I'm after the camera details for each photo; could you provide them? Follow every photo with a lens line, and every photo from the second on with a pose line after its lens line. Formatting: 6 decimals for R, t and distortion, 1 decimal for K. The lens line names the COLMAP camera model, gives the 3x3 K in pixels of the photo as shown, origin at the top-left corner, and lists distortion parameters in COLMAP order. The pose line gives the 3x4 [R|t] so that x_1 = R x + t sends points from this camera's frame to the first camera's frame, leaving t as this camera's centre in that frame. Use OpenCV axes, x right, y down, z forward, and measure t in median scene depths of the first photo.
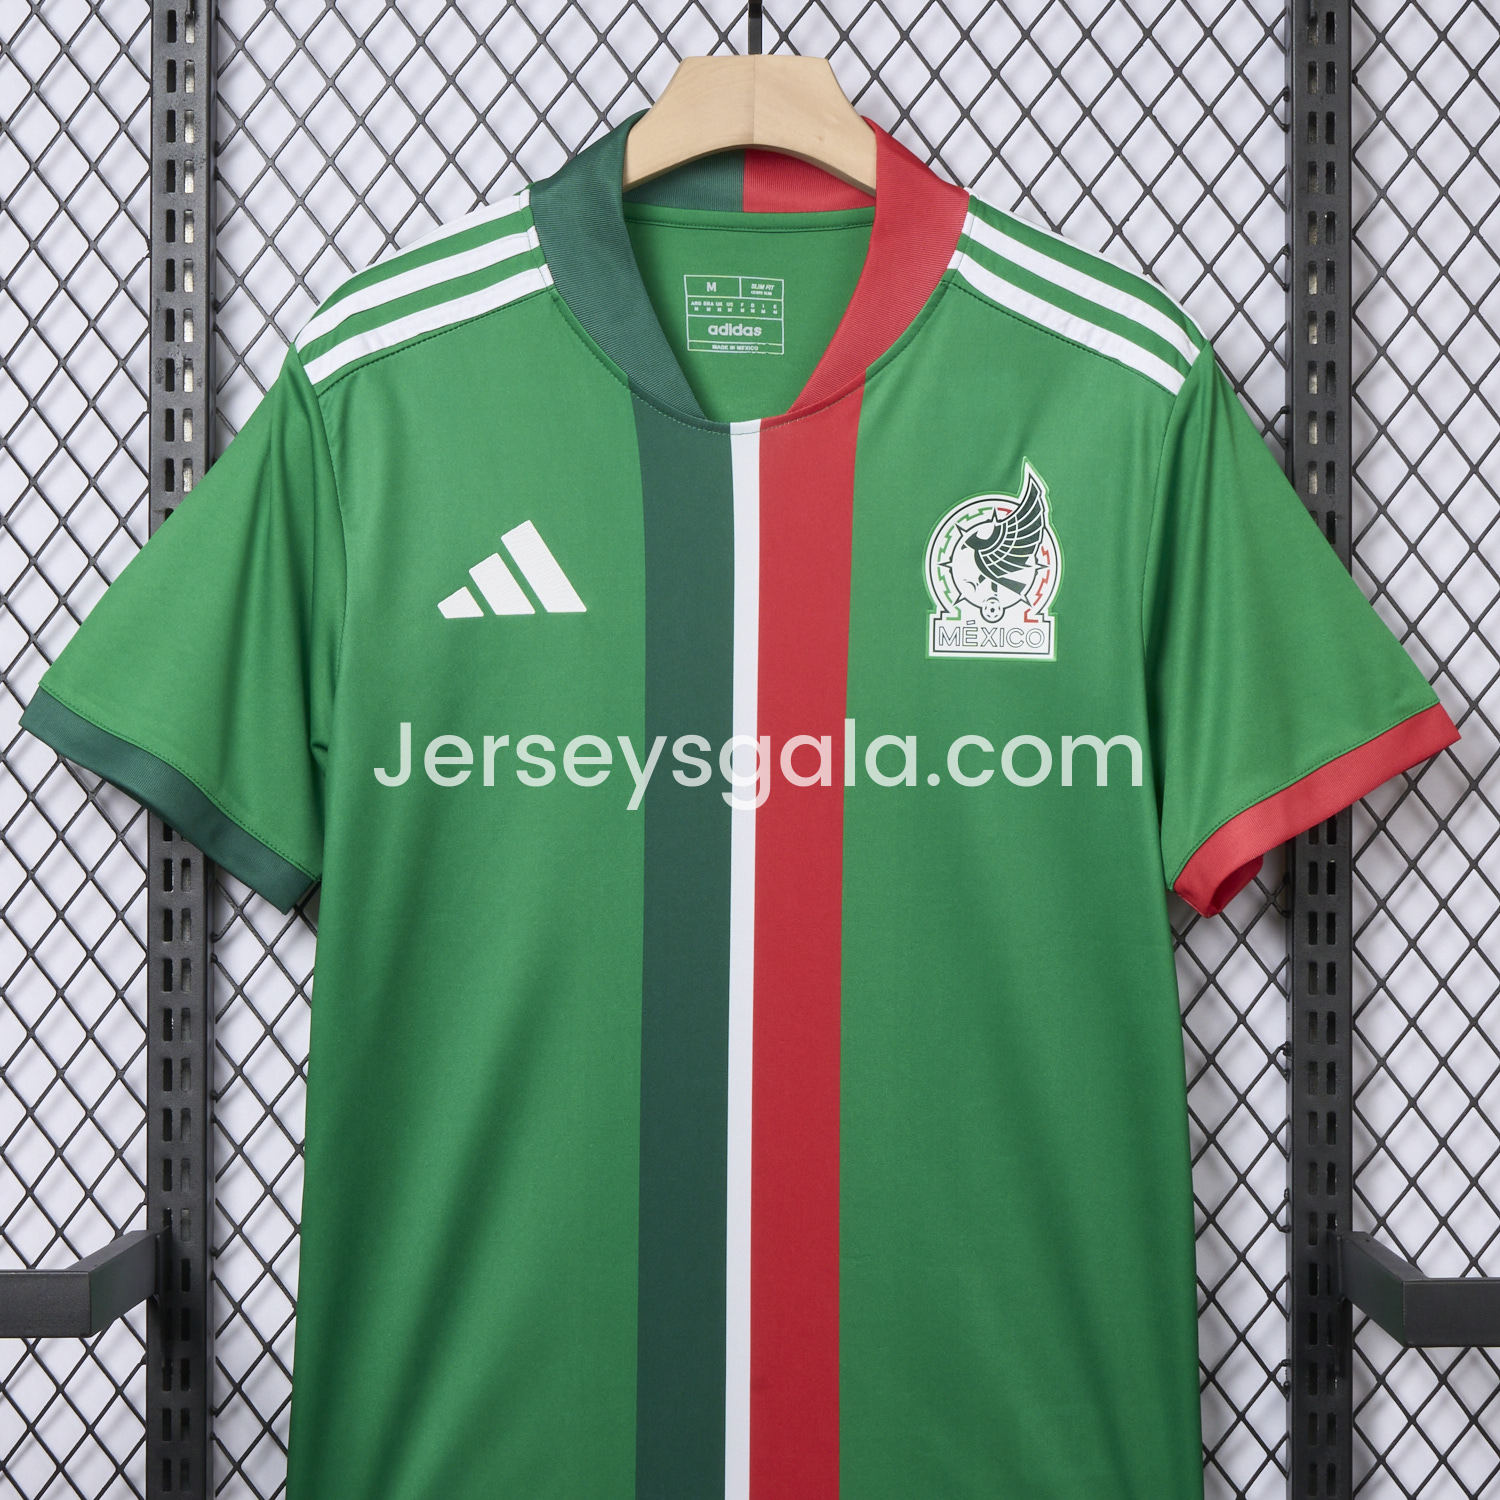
lens RADIAL K [[3707.4, 0, 794.0], [0, 3707.4, 748.9], [0, 0, 1]] dist [0.016329, -0.235148]
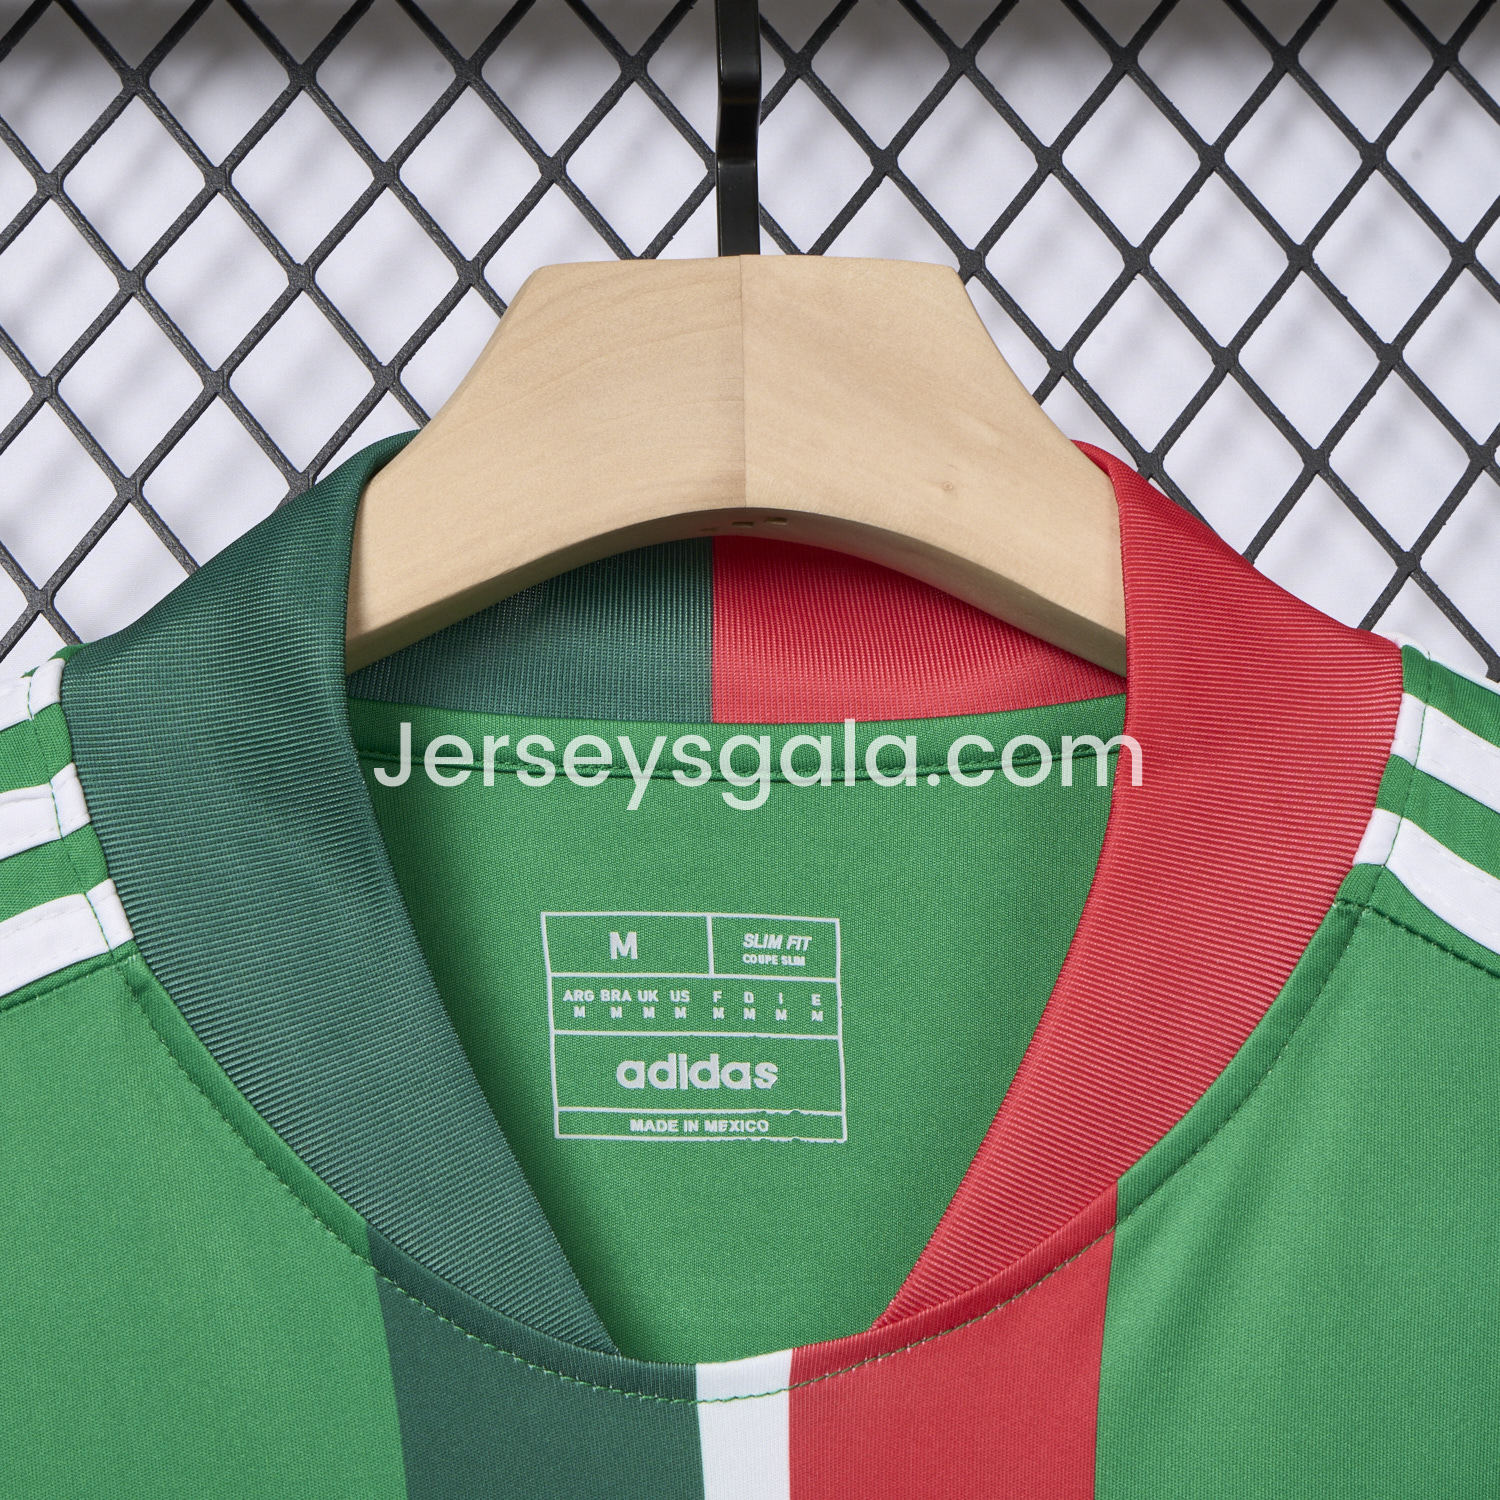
lens RADIAL K [[3707.4, 0, 794.0], [0, 3707.4, 748.9], [0, 0, 1]] dist [0.016329, -0.235148]
pose [[0.998863, -0.021194, 0.042704, -0.021031], [0.029839, 0.976533, -0.213290, -0.071203], [-0.037181, 0.214322, 0.976055, 0.678427]]
